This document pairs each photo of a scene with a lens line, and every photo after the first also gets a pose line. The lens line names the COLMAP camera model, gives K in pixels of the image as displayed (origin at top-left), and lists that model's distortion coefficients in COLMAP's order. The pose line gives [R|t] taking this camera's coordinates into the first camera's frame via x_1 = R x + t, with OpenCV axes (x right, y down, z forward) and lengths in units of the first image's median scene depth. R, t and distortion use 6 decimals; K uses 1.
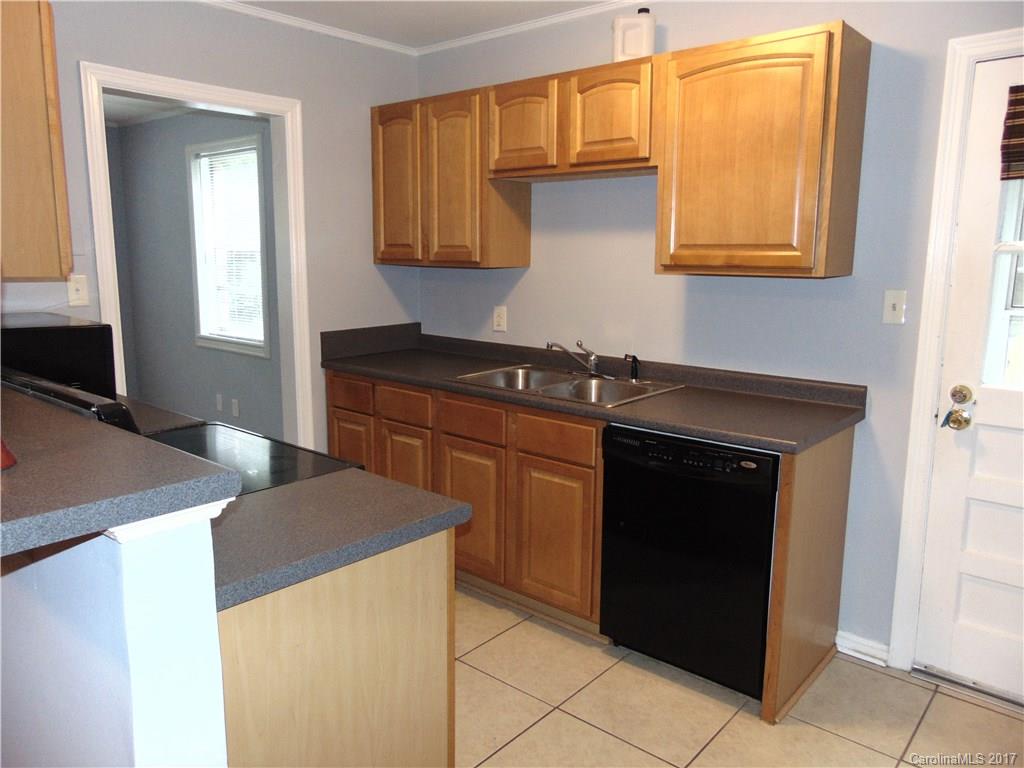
lens RADIAL K [[748.6, 0, 512.0], [0, 748.6, 384.0], [0, 0, 1]] dist [-0.001851, -0.000440]
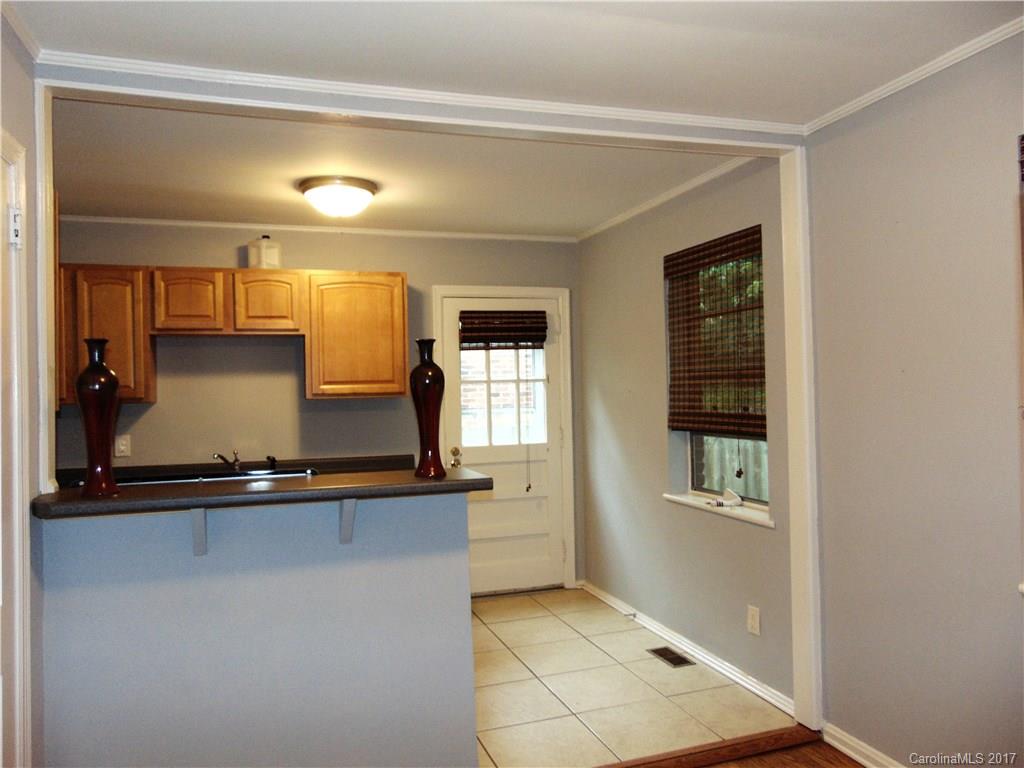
lens RADIAL K [[748.6, 0, 512.0], [0, 748.6, 384.0], [0, 0, 1]] dist [-0.001851, -0.000440]
pose [[0.509342, -0.012889, 0.860468, -0.867301], [0.173892, 0.980803, -0.088241, 0.031267], [-0.842812, 0.194574, 0.501806, -0.157246]]
